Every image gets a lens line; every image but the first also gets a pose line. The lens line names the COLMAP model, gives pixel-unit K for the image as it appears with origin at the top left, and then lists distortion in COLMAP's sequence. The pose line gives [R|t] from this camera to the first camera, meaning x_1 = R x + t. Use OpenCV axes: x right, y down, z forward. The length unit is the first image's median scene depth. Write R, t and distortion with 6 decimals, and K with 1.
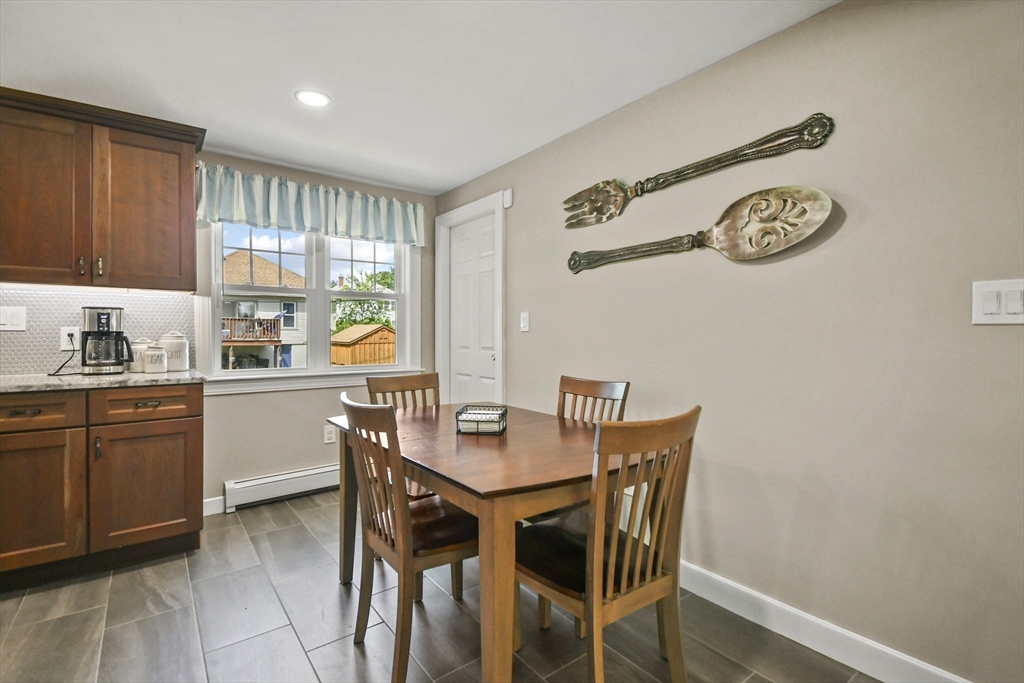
lens RADIAL K [[461.8, 0, 476.7], [0, 461.8, 346.0], [0, 0, 1]] dist [0.002053, -0.004779]
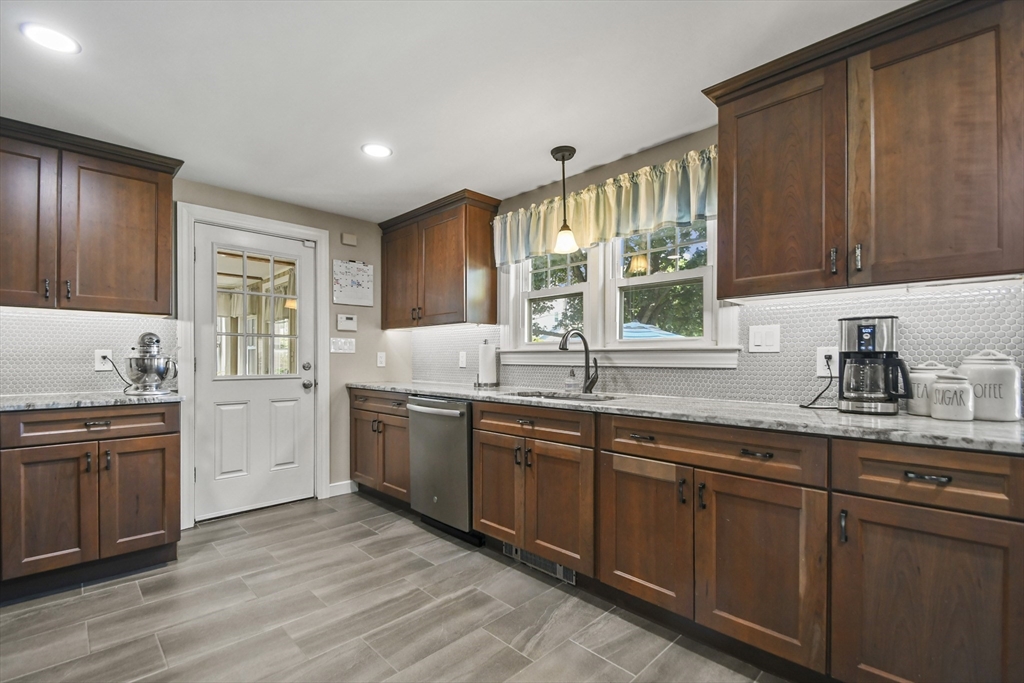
lens RADIAL K [[461.8, 0, 508.5], [0, 461.8, 352.7], [0, 0, 1]] dist [0.002053, -0.004779]
pose [[0.154080, -0.011495, -0.987992, -0.206775], [-0.024187, 0.999589, -0.015402, -0.006517], [0.987762, 0.026270, 0.153738, 0.362885]]
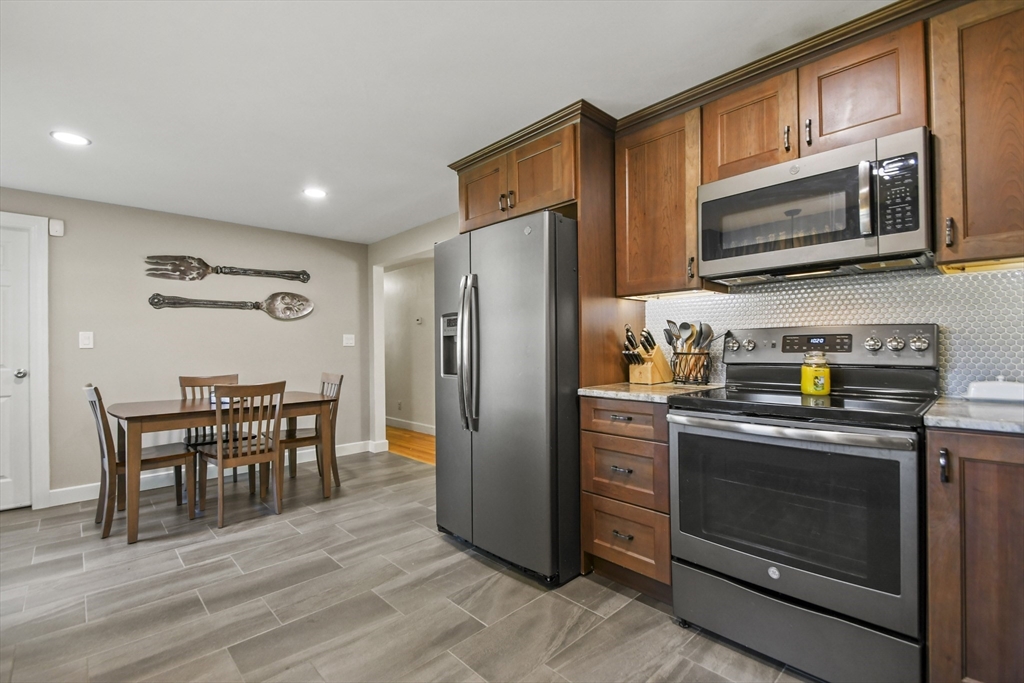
lens RADIAL K [[461.8, 0, 509.8], [0, 461.8, 344.0], [0, 0, 1]] dist [0.002053, -0.004779]
pose [[-0.126005, 0.000927, 0.992029, -1.503812], [0.022076, 0.999755, 0.001870, -0.024737], [-0.991784, 0.022135, -0.125995, 0.088402]]
